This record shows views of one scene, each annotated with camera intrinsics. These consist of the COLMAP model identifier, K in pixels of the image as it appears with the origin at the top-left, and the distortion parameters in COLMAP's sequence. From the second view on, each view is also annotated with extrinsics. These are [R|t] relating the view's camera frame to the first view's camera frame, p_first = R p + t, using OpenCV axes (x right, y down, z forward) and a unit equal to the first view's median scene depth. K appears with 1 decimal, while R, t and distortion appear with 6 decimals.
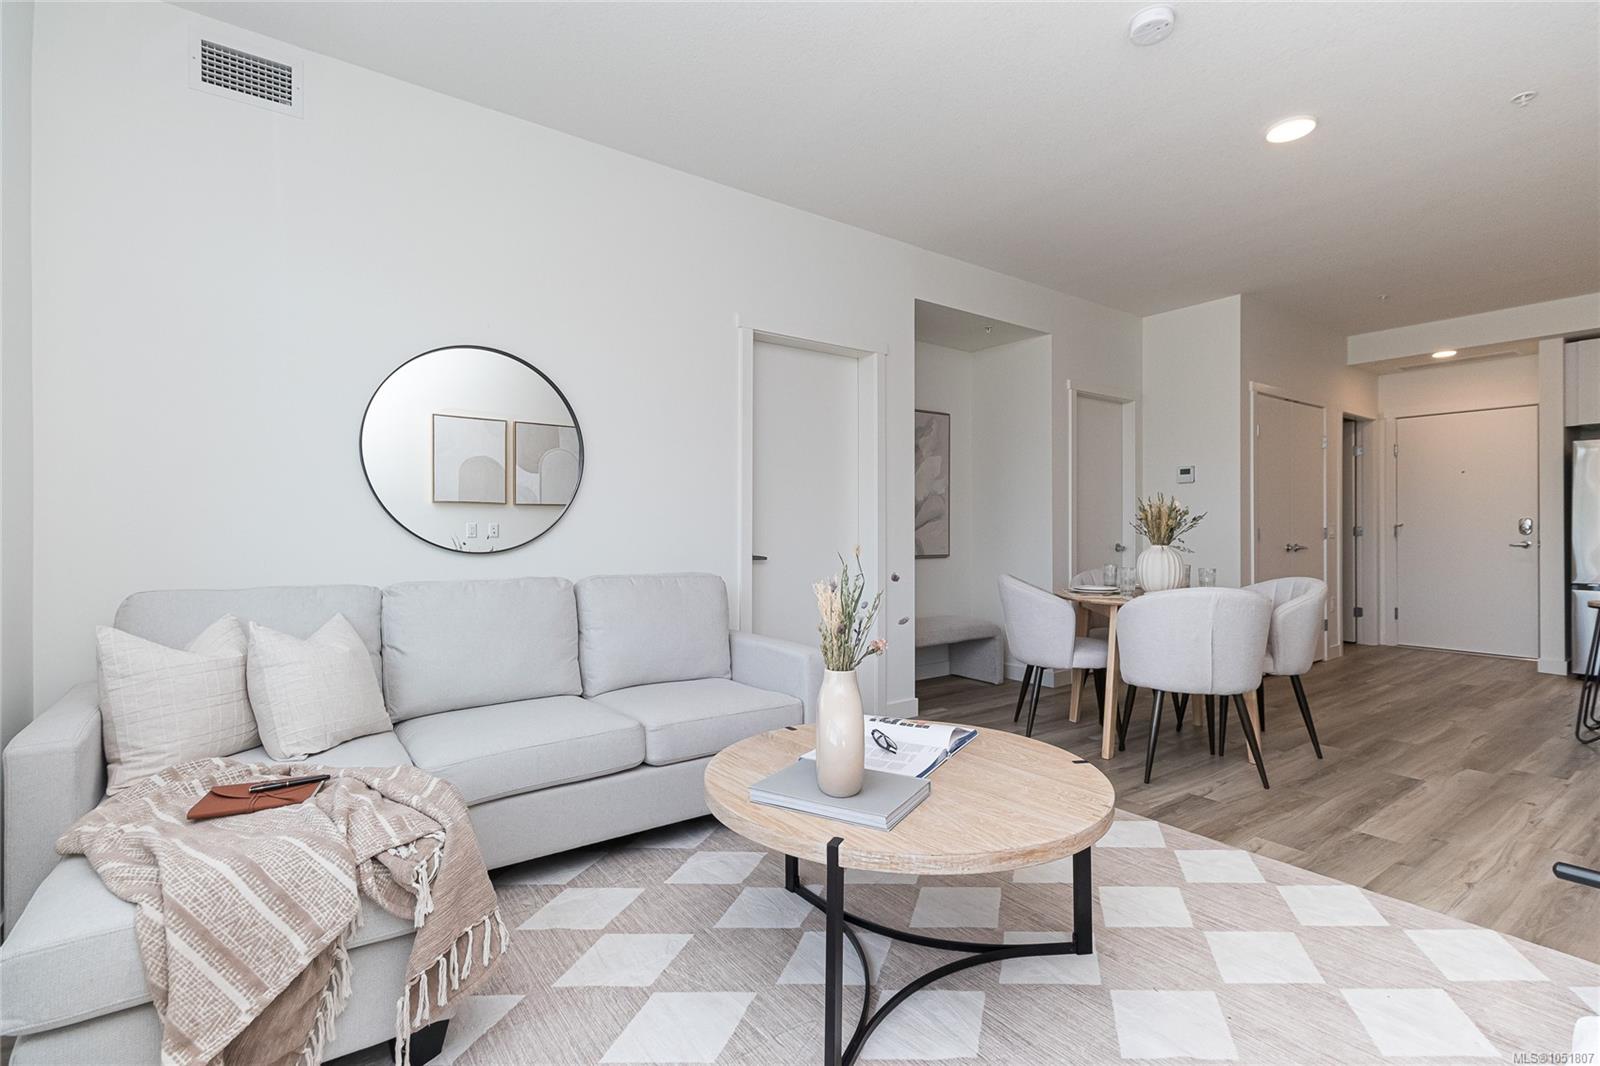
lens RADIAL K [[744.6, 0, 790.8], [0, 744.6, 529.2], [0, 0, 1]] dist [0.016938, -0.000366]
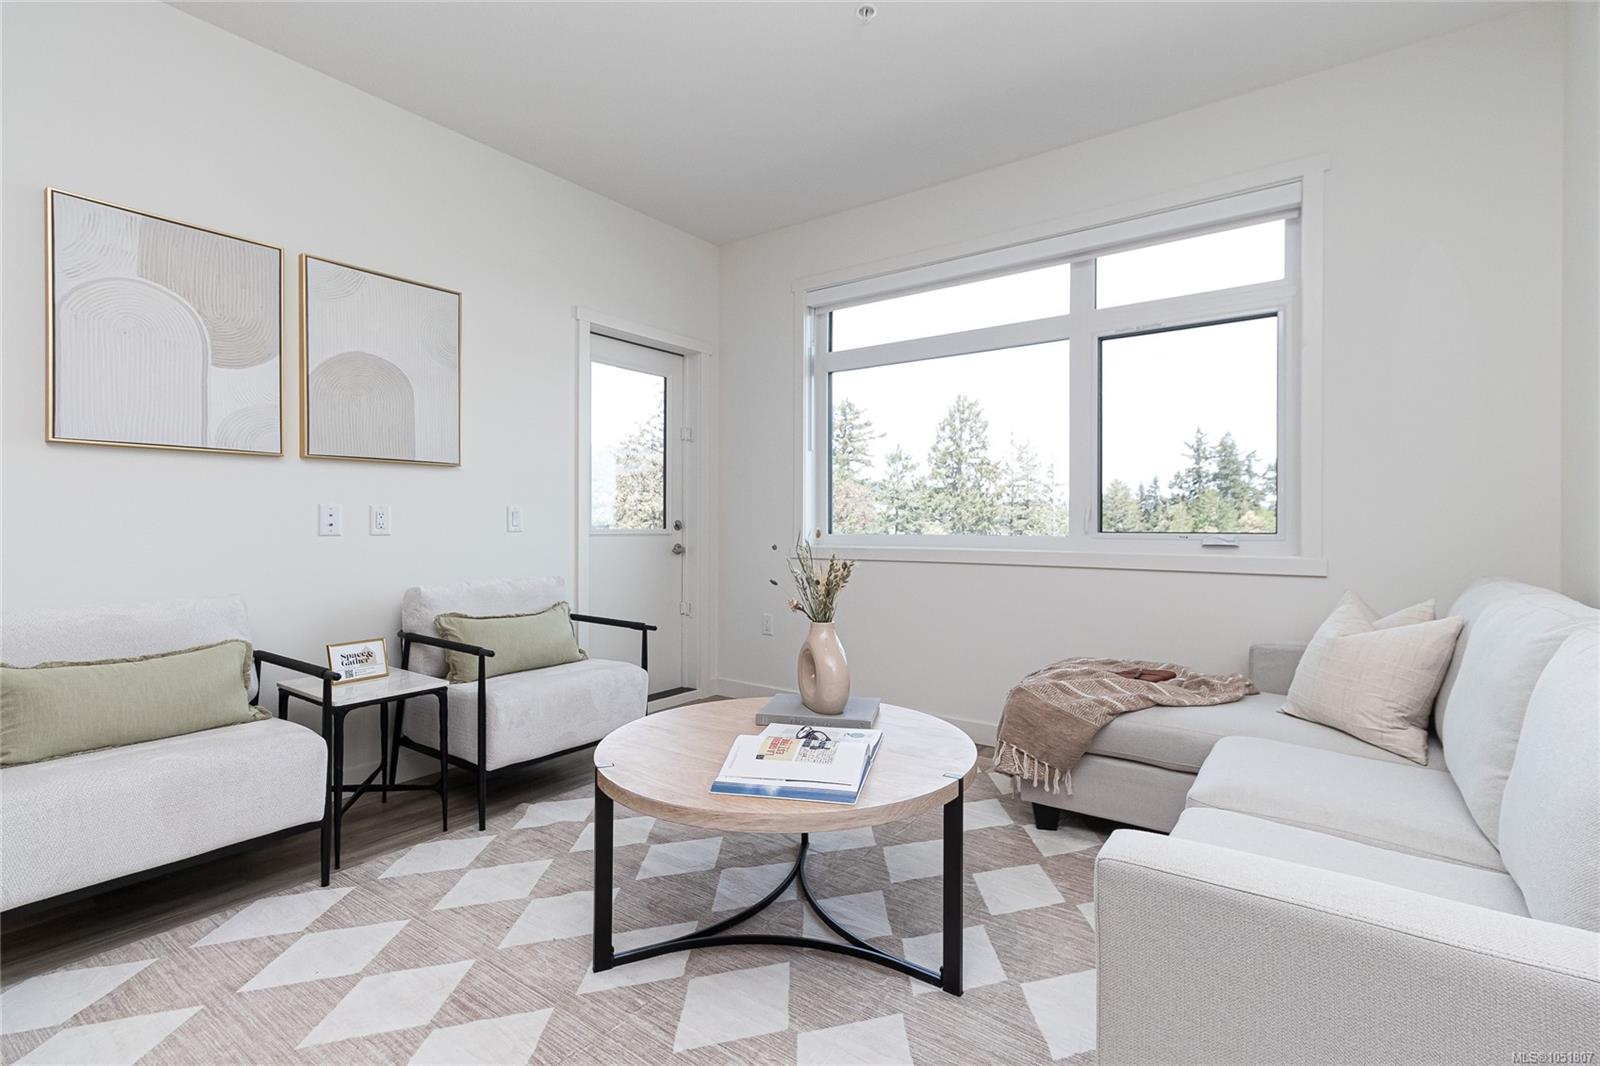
lens RADIAL K [[744.6, 0, 790.8], [0, 744.6, 529.2], [0, 0, 1]] dist [0.016938, -0.000366]
pose [[-0.959355, -0.010076, -0.282022, 0.250621], [-0.010906, 0.999940, 0.001372, 0.009074], [0.281991, 0.004391, -0.959407, 1.133825]]
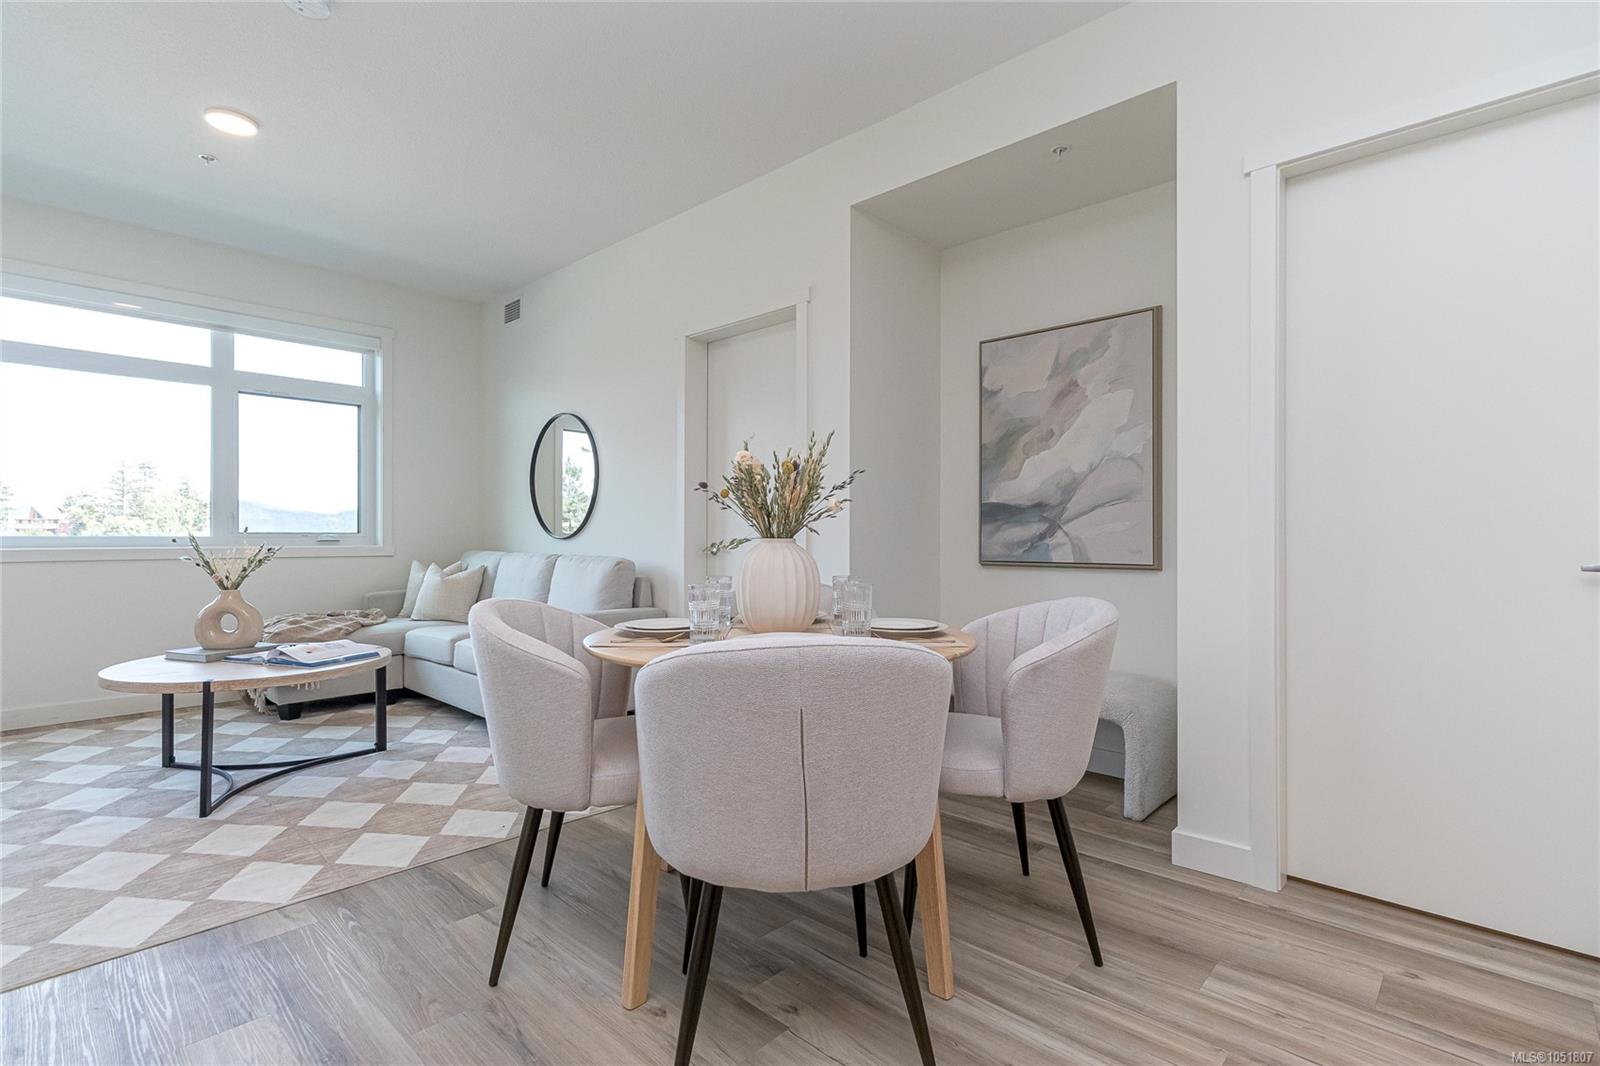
lens RADIAL K [[744.6, 0, 790.8], [0, 744.6, 529.2], [0, 0, 1]] dist [0.016938, -0.000366]
pose [[0.180859, -0.004200, -0.983500, 1.148718], [-0.000323, 0.999991, -0.004330, 0.017358], [0.983509, 0.001100, 0.180856, 1.056216]]
